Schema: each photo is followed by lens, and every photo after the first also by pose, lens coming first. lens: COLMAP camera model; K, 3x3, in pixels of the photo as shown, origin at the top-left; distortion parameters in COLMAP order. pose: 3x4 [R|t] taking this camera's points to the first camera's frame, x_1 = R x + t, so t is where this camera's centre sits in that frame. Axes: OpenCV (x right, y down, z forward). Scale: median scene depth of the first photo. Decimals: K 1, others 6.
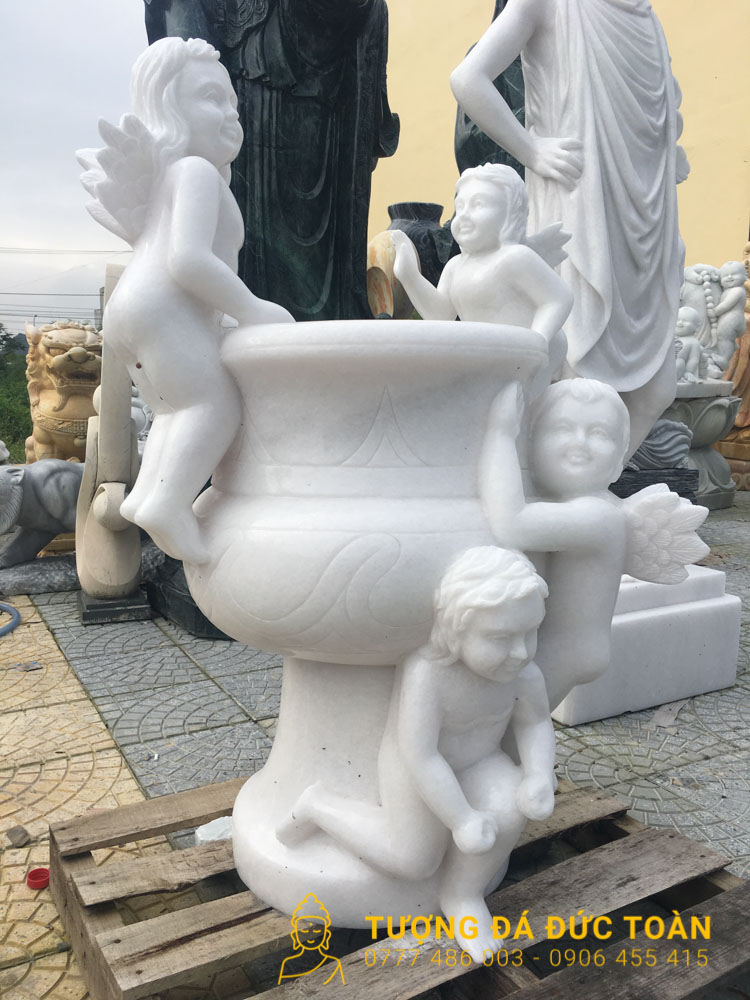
lens RADIAL K [[852.6, 0, 379.5], [0, 852.6, 494.8], [0, 0, 1]] dist [0.071194, -0.101827]
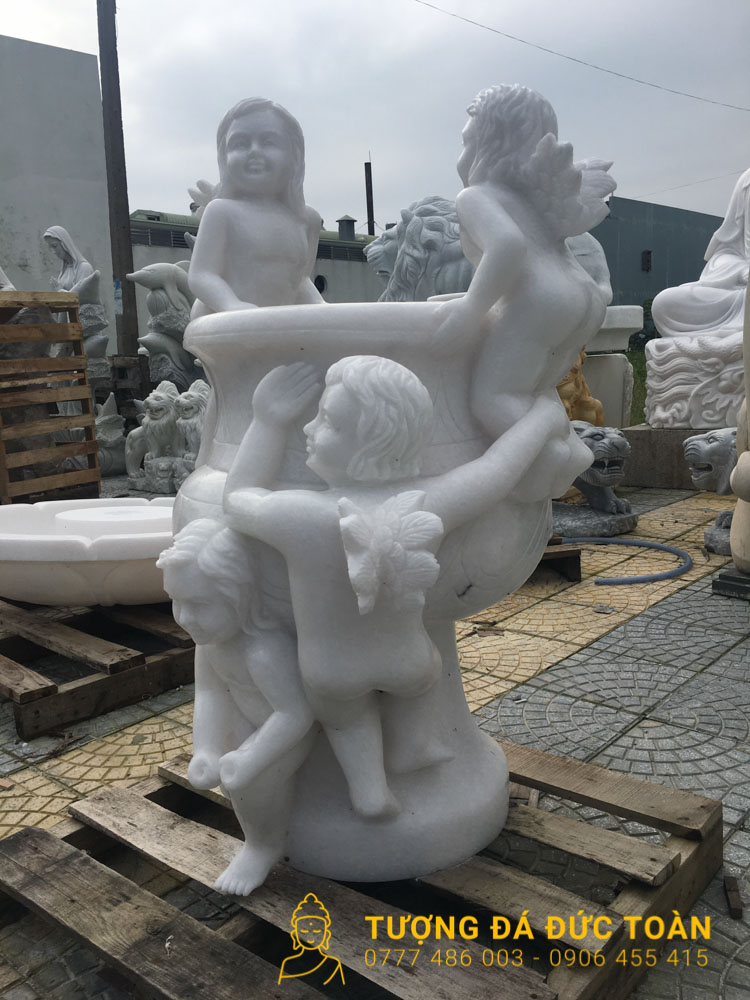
lens RADIAL K [[852.6, 0, 374.8], [0, 852.6, 493.1], [0, 0, 1]] dist [0.071194, -0.101827]
pose [[0.318489, 0.124929, -0.939658, 1.088925], [-0.074469, 0.991511, 0.106583, -0.094220], [0.944997, 0.036030, 0.325089, 0.757711]]
